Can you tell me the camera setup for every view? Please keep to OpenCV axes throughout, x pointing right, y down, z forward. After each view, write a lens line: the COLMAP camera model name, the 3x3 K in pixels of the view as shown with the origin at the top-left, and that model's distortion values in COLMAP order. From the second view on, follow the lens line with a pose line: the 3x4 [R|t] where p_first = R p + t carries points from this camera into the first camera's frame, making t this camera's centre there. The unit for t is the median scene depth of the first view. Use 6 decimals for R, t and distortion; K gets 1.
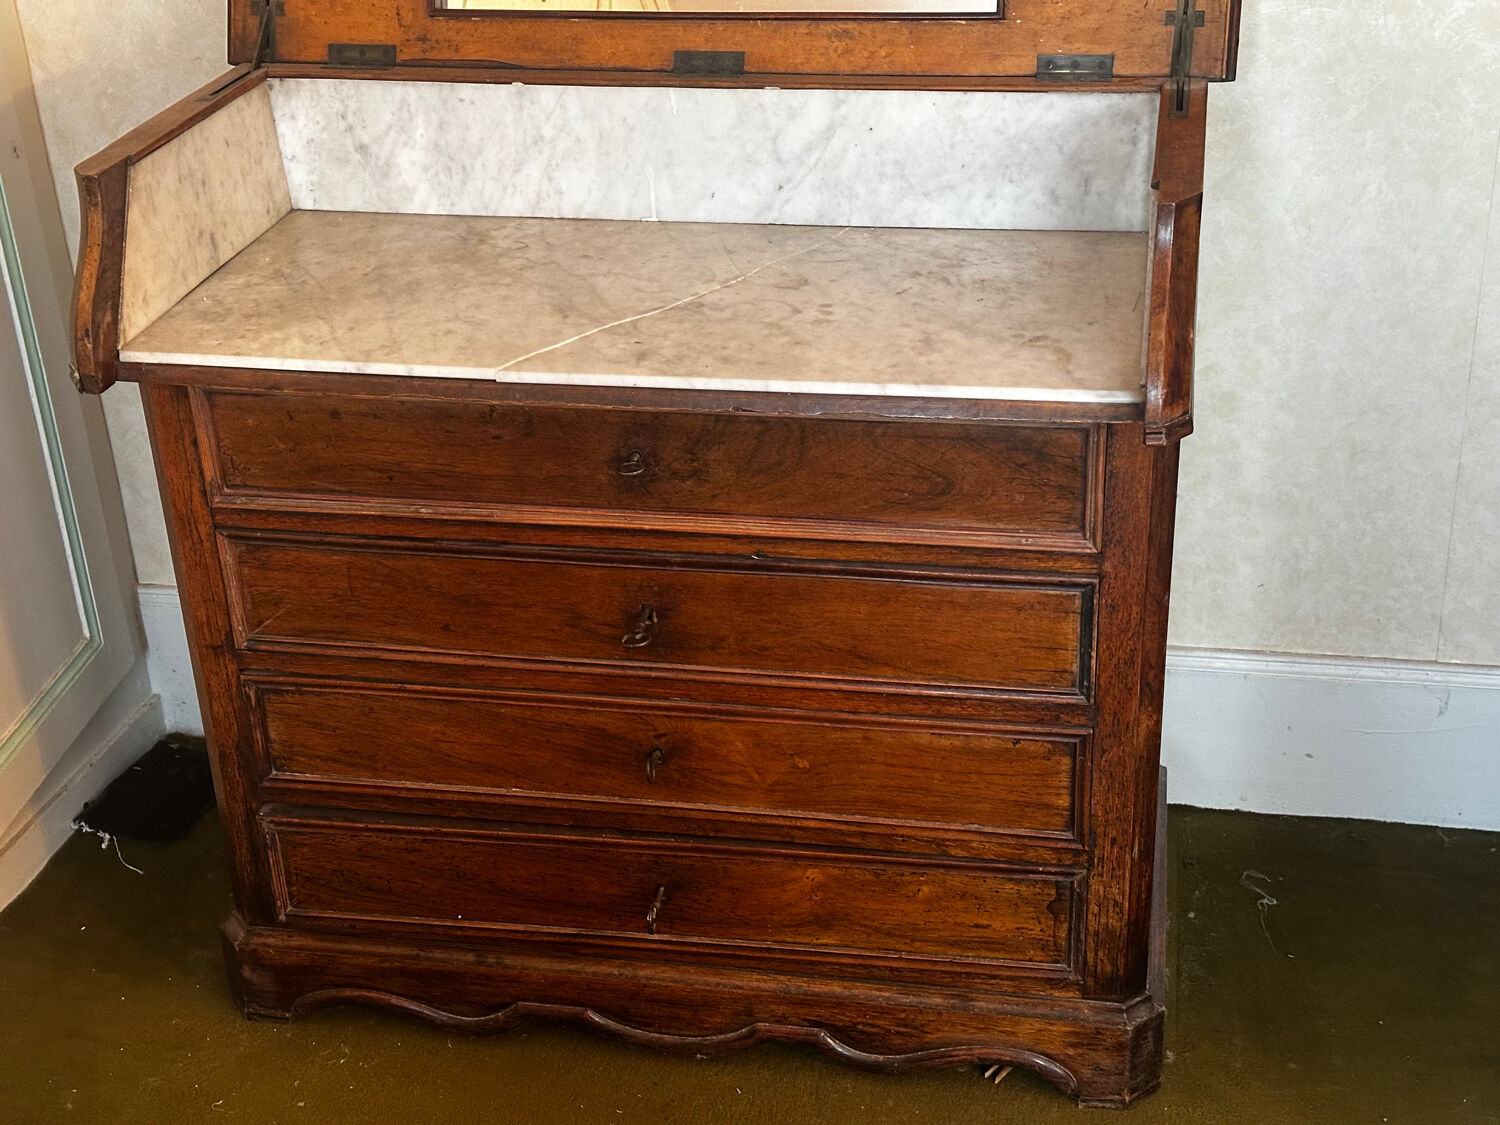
lens RADIAL K [[2085.5, 0, 767.7], [0, 2085.5, 584.0], [0, 0, 1]] dist [0.122454, 0.000000]
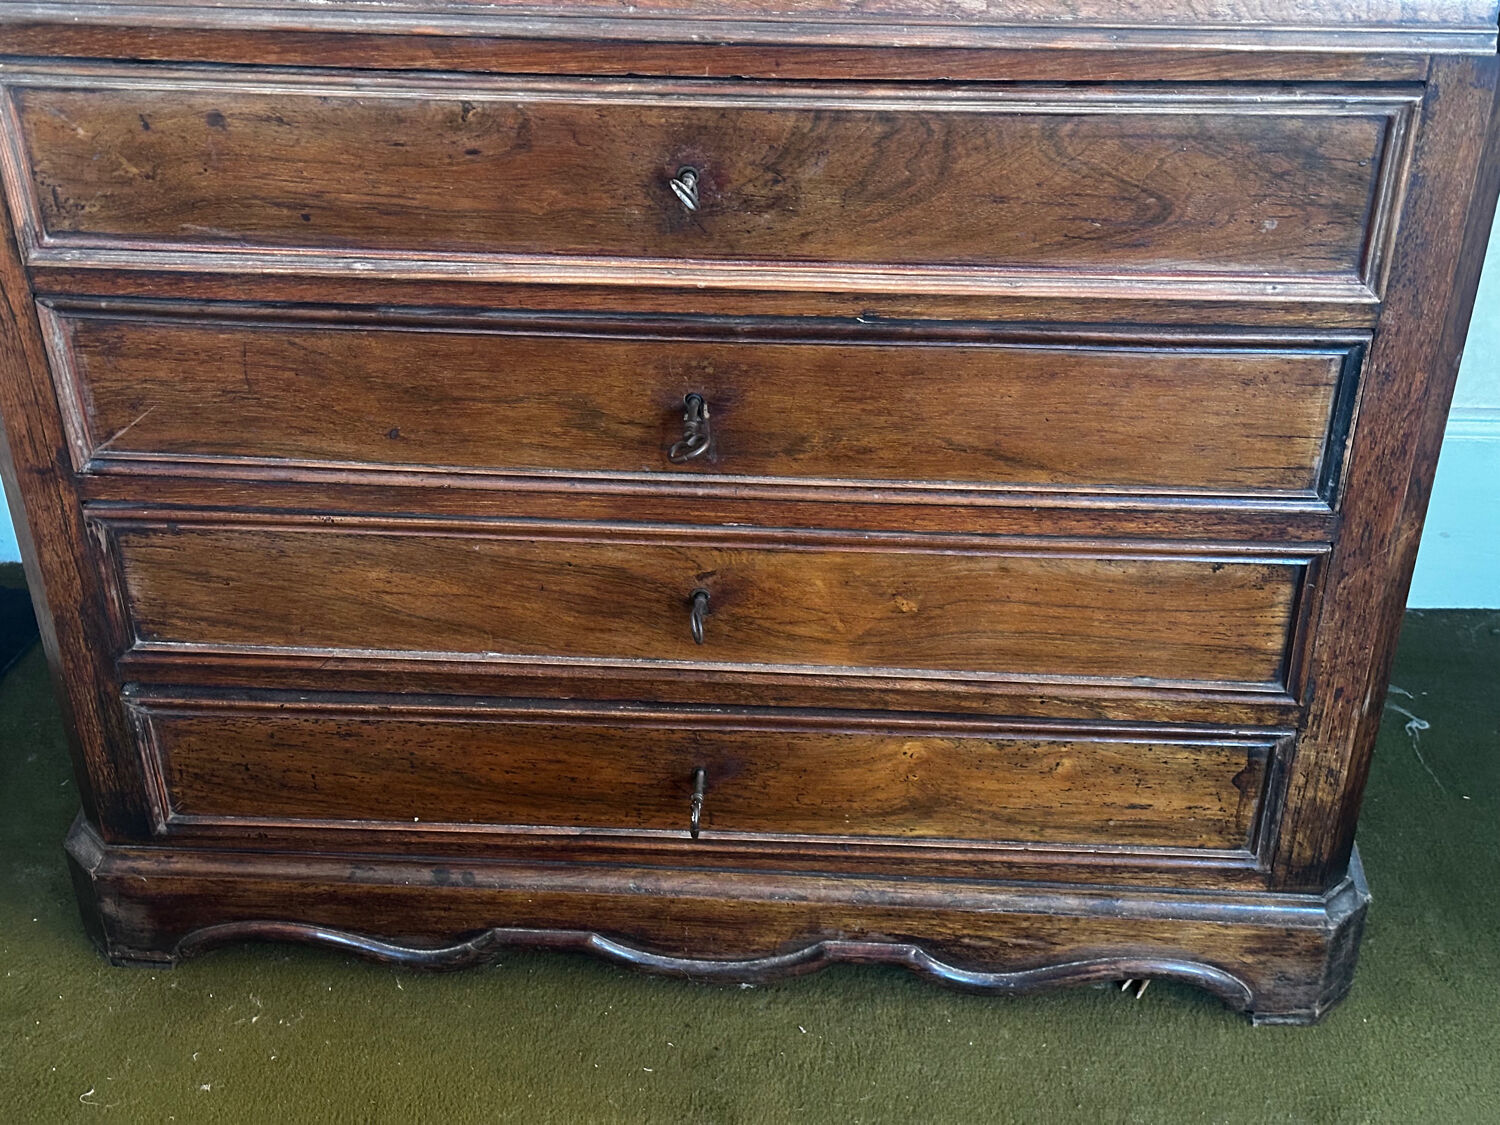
lens RADIAL K [[2085.5, 0, 743.9], [0, 2085.5, 559.4], [0, 0, 1]] dist [0.122454, 0.000000]
pose [[0.992824, -0.044909, 0.110833, -0.115964], [0.030677, 0.991437, 0.126929, -0.022000], [-0.115584, -0.122618, 0.985700, 0.299391]]
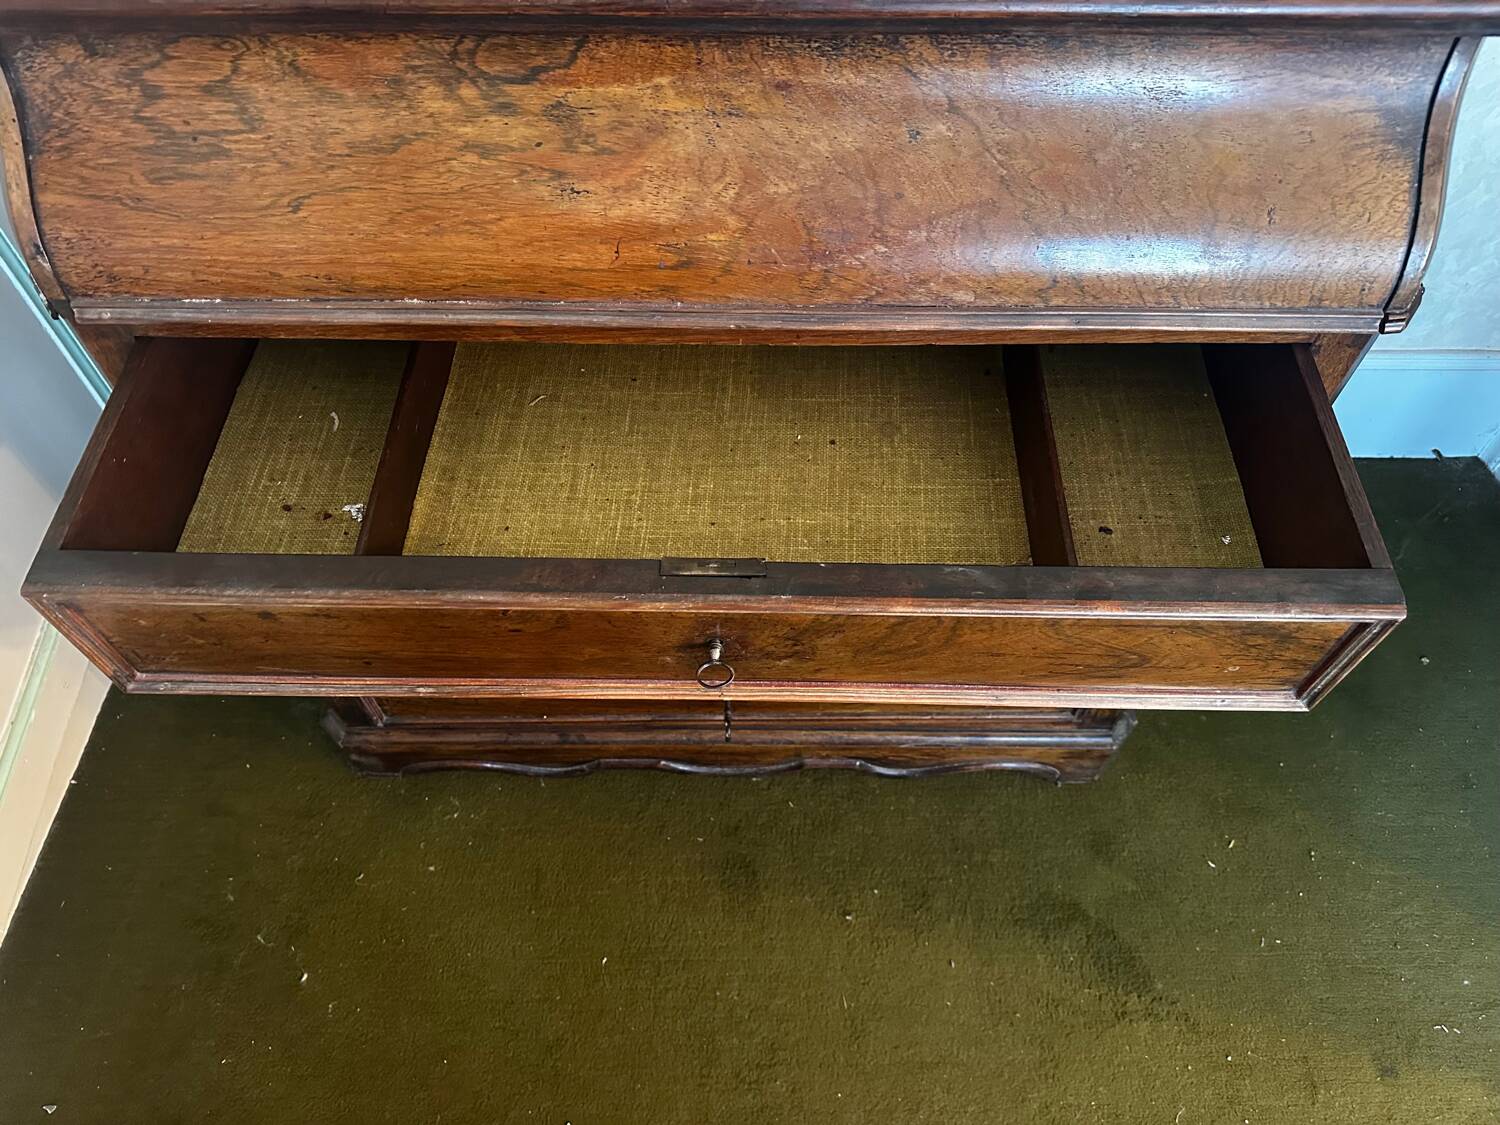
lens RADIAL K [[1058.7, 0, 747.4], [0, 1058.7, 553.0], [0, 0, 1]] dist [0.029498, -0.044744]
pose [[0.982092, -0.127310, 0.138881, -0.112470], [0.050301, 0.887567, 0.457924, -0.187719], [-0.181565, -0.442737, 0.878076, 0.549580]]
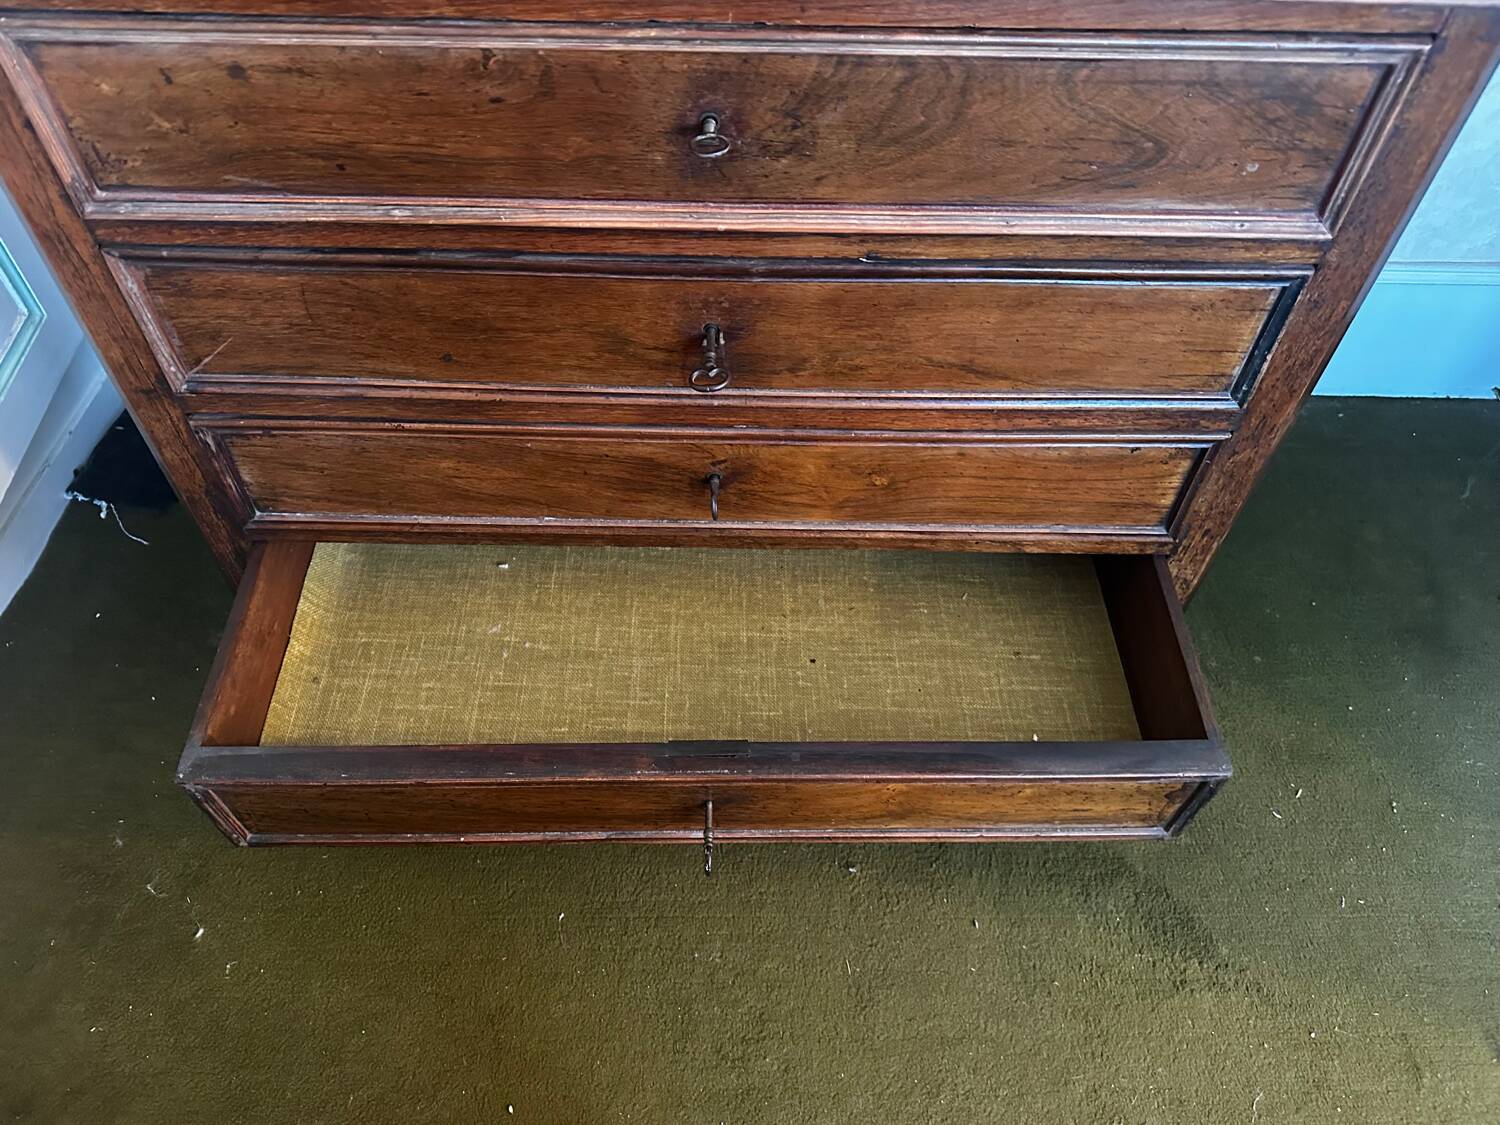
lens RADIAL K [[1058.7, 0, 743.9], [0, 1058.7, 555.9], [0, 0, 1]] dist [0.029498, -0.044744]
pose [[0.982183, -0.106952, 0.154527, -0.112263], [0.039410, 0.921200, 0.387089, -0.060176], [-0.183750, -0.374102, 0.909001, 0.581072]]
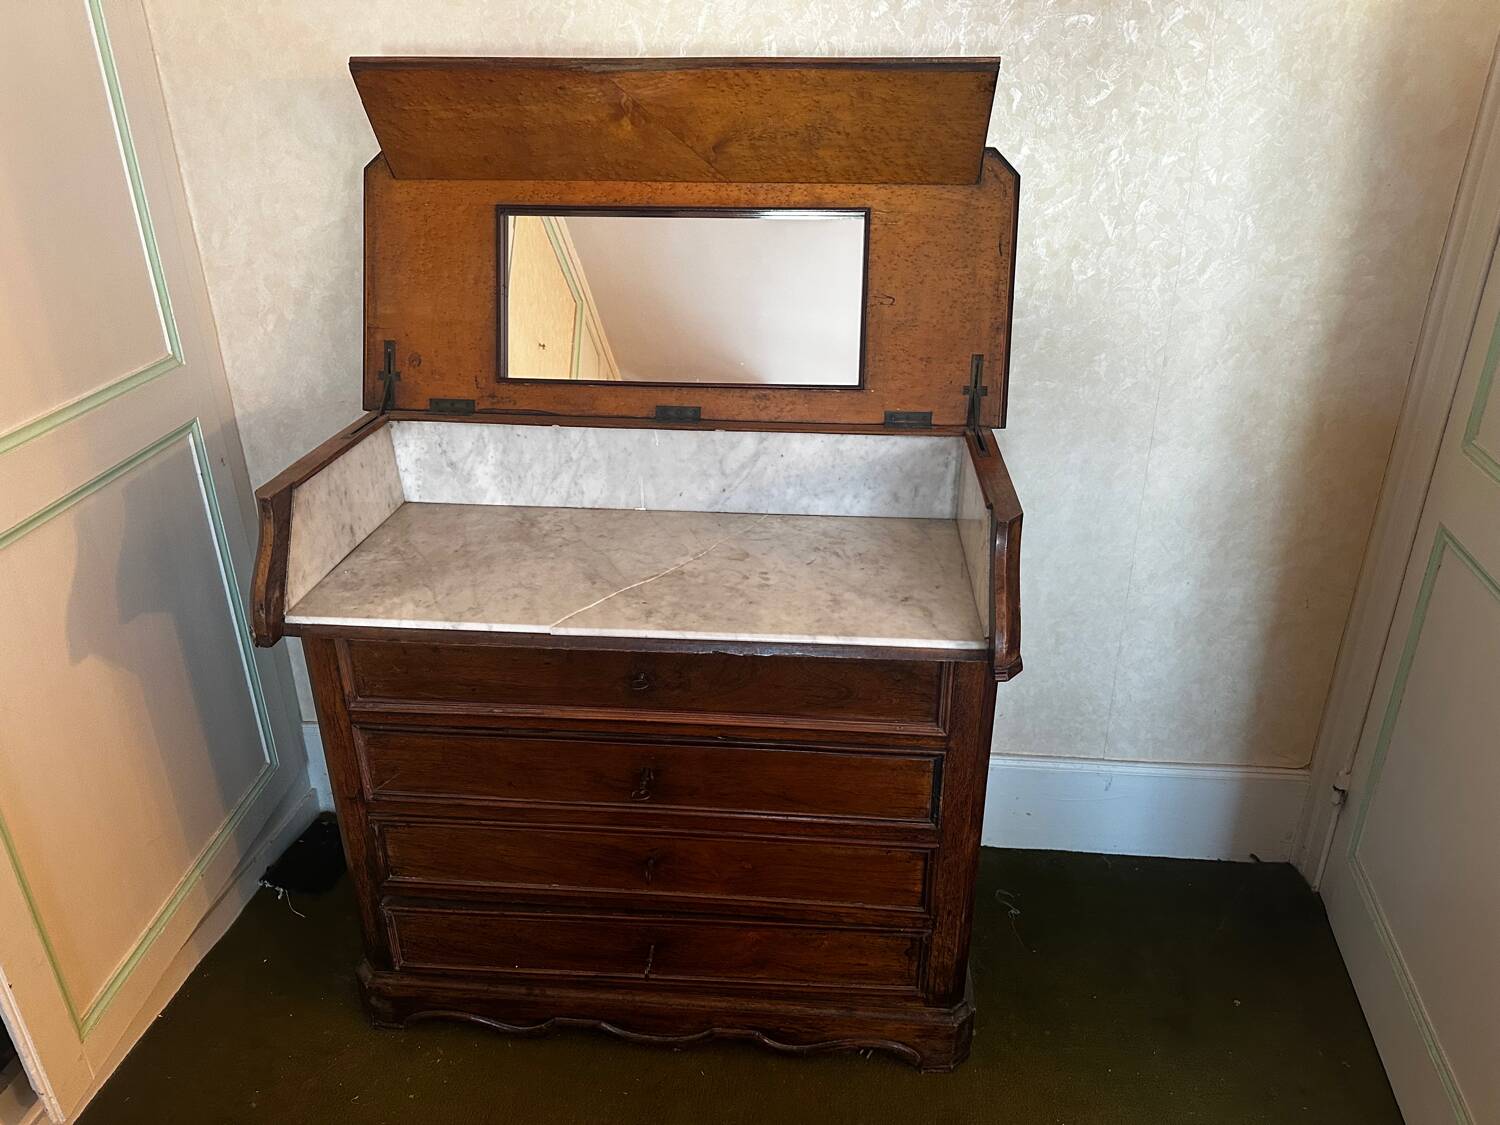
lens RADIAL K [[1058.7, 0, 753.8], [0, 1058.7, 570.4], [0, 0, 1]] dist [0.029498, -0.044744]
pose [[0.994513, -0.012204, 0.103898, -0.055685], [0.017620, 0.998524, -0.051370, -0.089303], [-0.103117, 0.052919, 0.993260, 0.215691]]
